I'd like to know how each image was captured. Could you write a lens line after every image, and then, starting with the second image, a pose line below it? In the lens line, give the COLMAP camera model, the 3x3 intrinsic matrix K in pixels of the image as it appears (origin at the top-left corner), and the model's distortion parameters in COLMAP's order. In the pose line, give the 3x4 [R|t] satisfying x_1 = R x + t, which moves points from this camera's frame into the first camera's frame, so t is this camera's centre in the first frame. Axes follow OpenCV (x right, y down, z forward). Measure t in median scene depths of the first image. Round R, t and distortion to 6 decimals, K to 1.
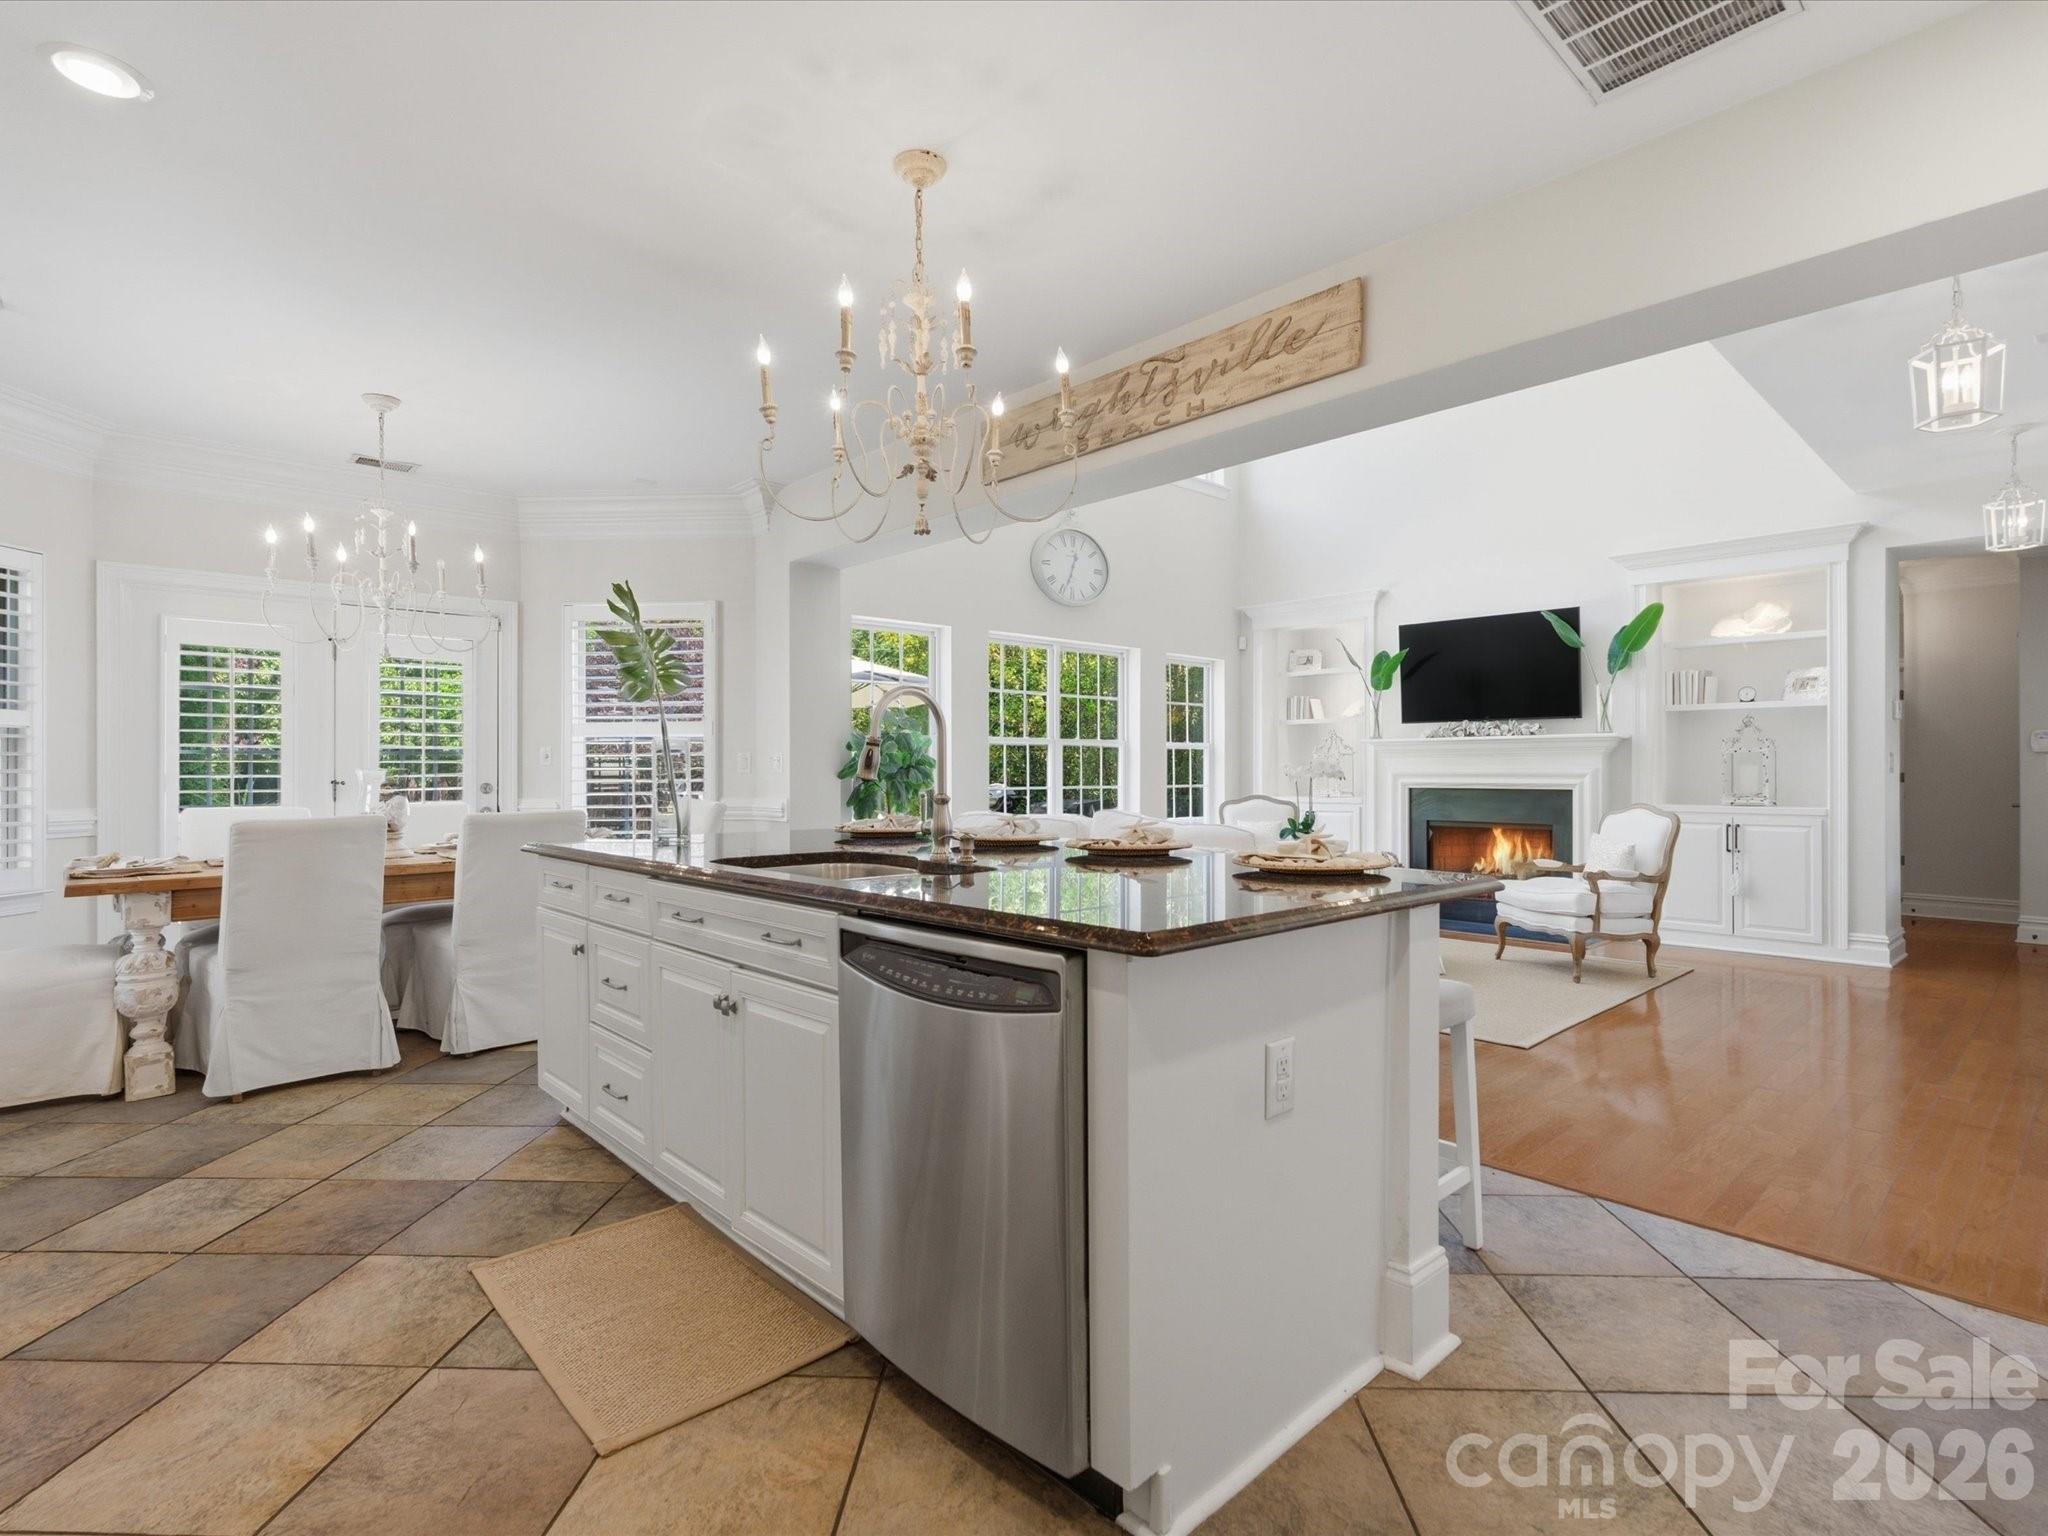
lens RADIAL K [[1016.0, 0, 1027.3], [0, 1016.0, 767.1], [0, 0, 1]] dist [-0.012033, -0.000691]
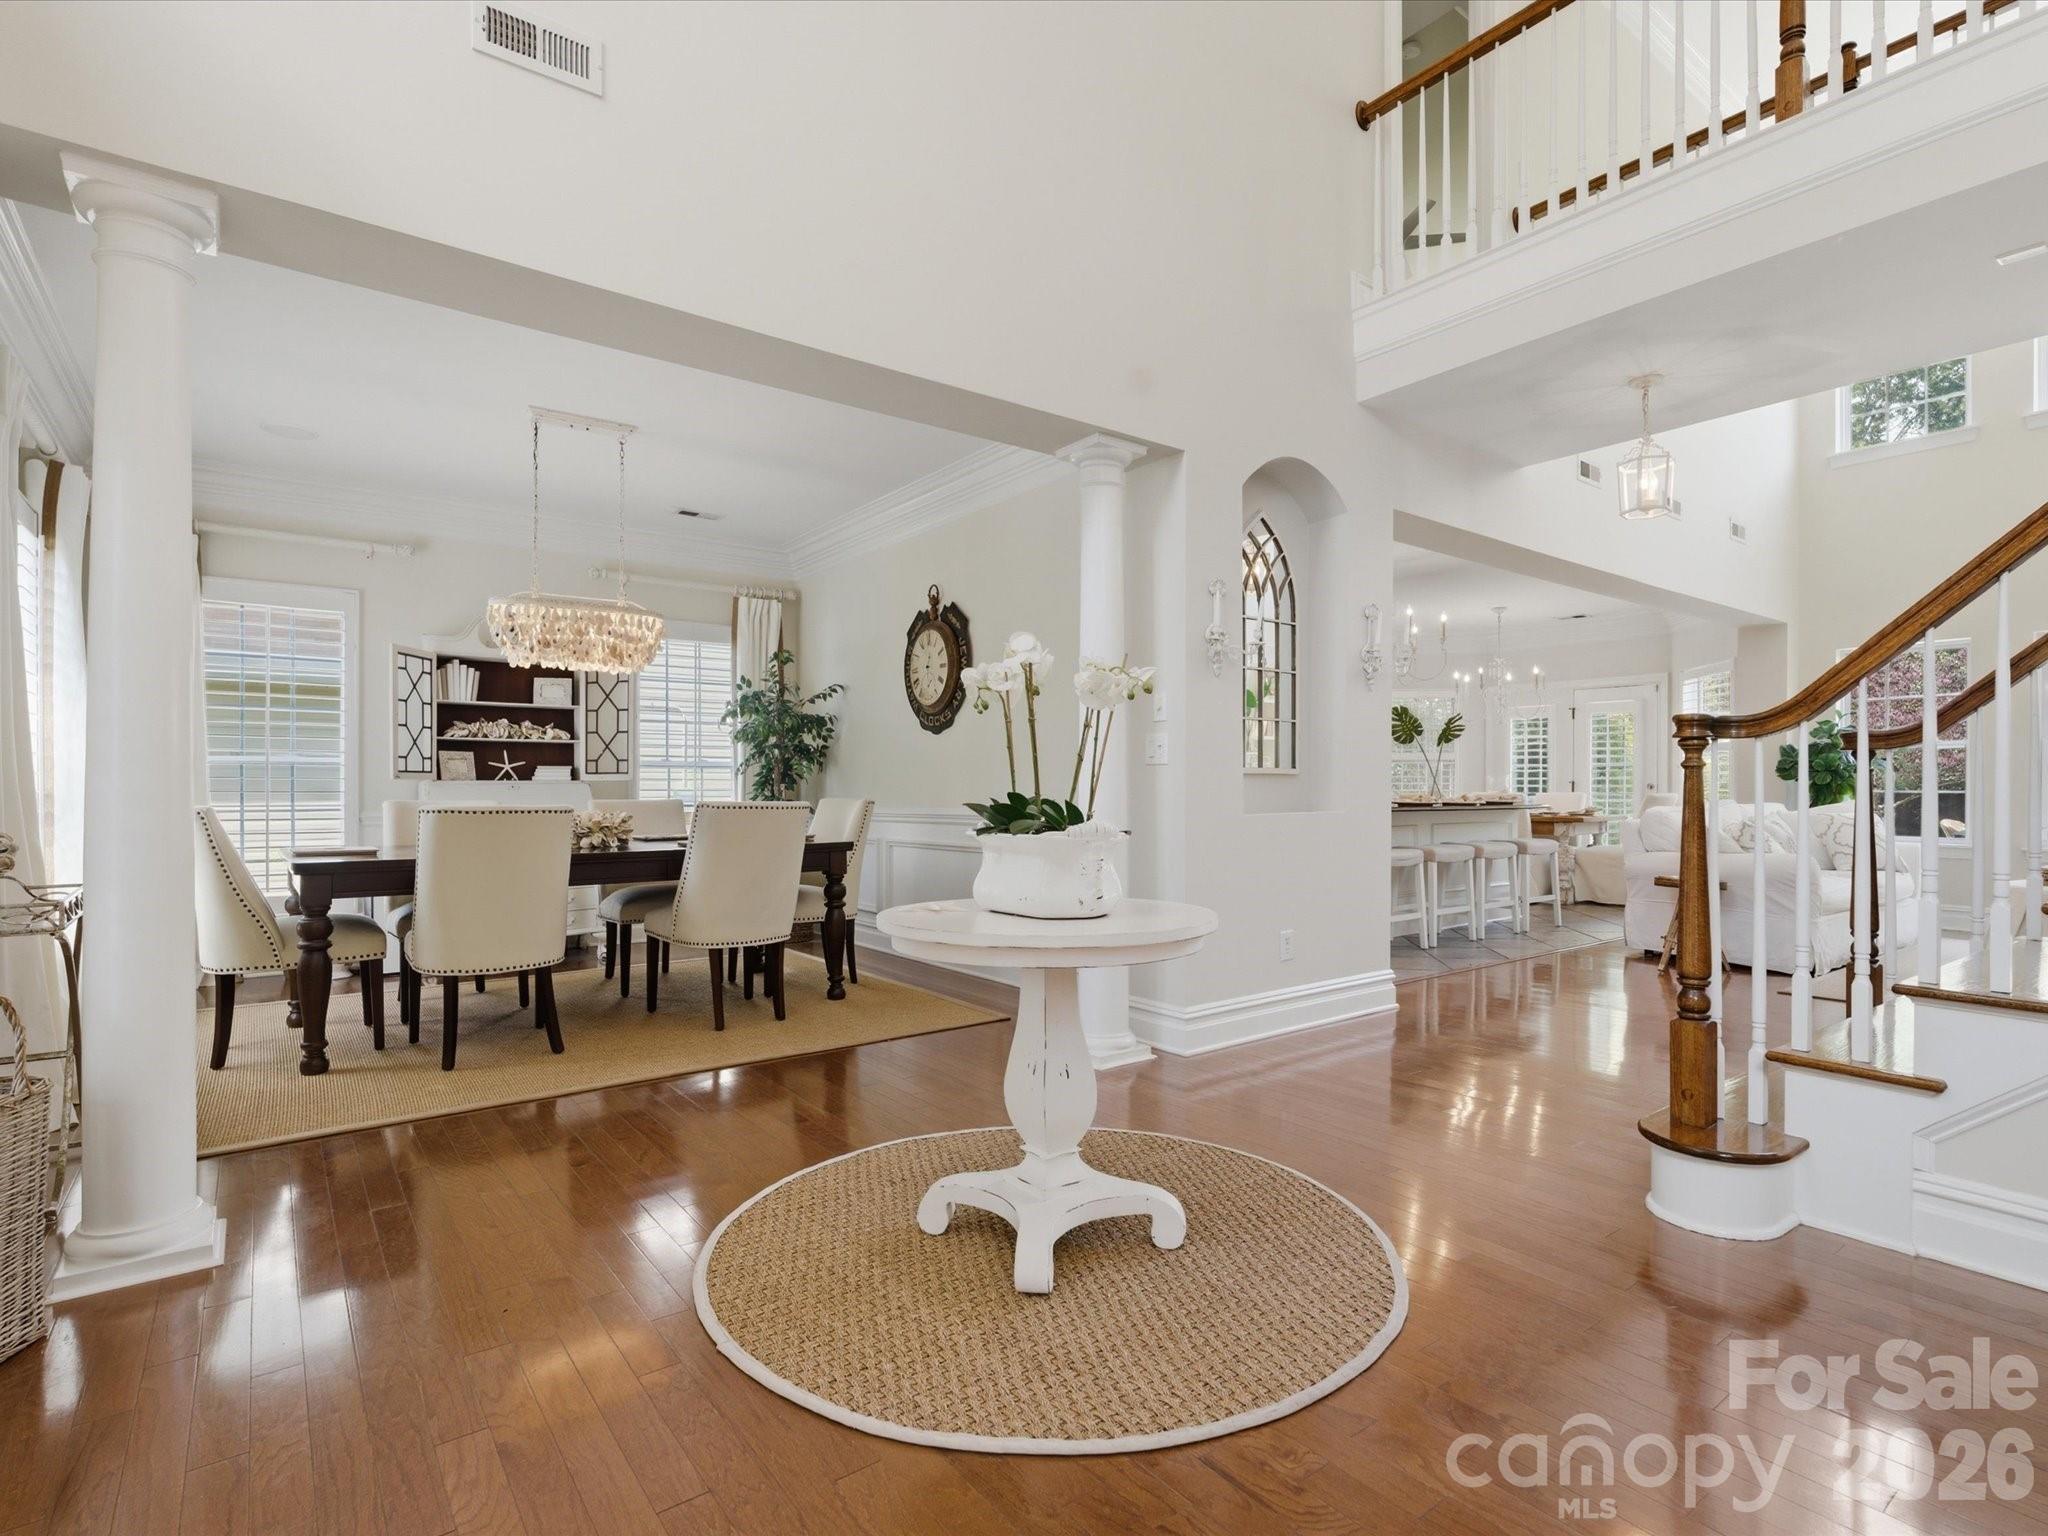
lens RADIAL K [[1014.3, 0, 1031.5], [0, 1014.3, 779.1], [0, 0, 1]] dist [-0.001528, 0.001572]
pose [[-0.097453, -0.005137, -0.995227, 1.699619], [0.001418, 0.999985, -0.005300, 0.021579], [0.995239, -0.001928, -0.097444, 0.201026]]
